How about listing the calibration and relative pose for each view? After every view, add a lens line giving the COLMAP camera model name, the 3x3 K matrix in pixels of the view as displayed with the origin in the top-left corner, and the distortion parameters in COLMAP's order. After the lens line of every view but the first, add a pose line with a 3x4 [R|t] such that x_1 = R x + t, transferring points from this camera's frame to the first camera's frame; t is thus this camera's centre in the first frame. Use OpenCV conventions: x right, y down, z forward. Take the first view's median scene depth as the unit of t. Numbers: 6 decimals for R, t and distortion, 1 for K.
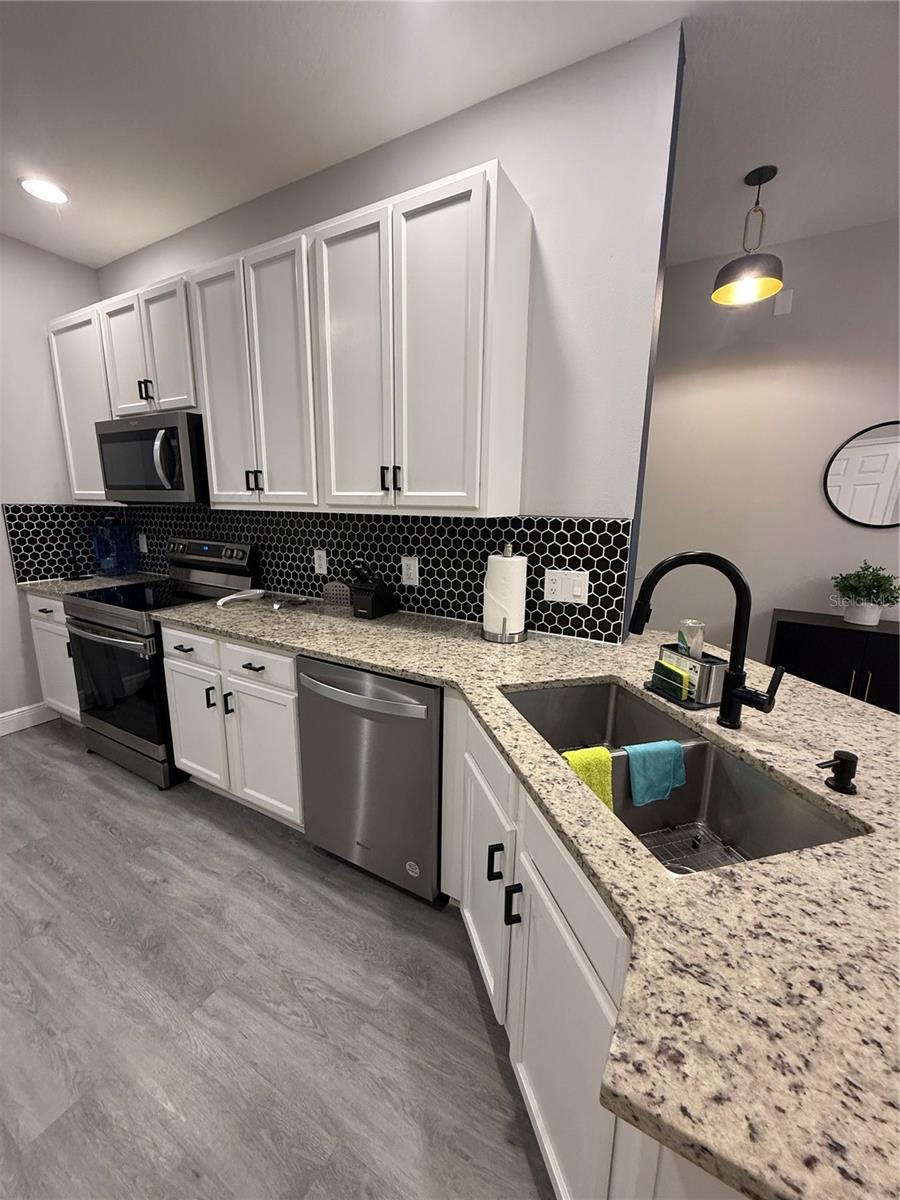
lens RADIAL K [[475.8, 0, 452.5], [0, 475.8, 599.3], [0, 0, 1]] dist [-0.001116, -0.000184]
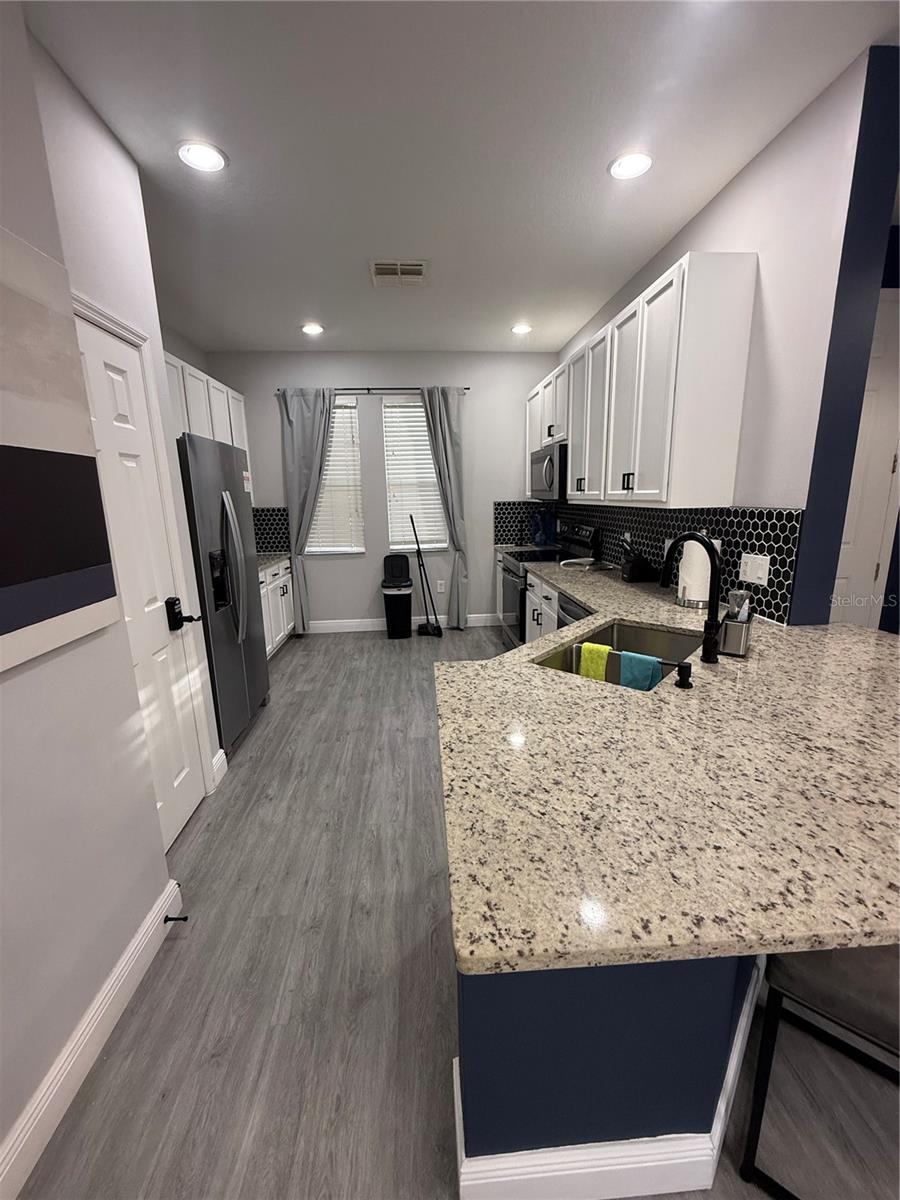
lens RADIAL K [[475.8, 0, 452.5], [0, 475.8, 599.3], [0, 0, 1]] dist [-0.001116, -0.000184]
pose [[0.557860, 0.154016, -0.815519, 0.773364], [-0.140620, 0.985963, 0.090013, 0.043553], [0.817936, 0.064463, 0.571687, -0.236596]]
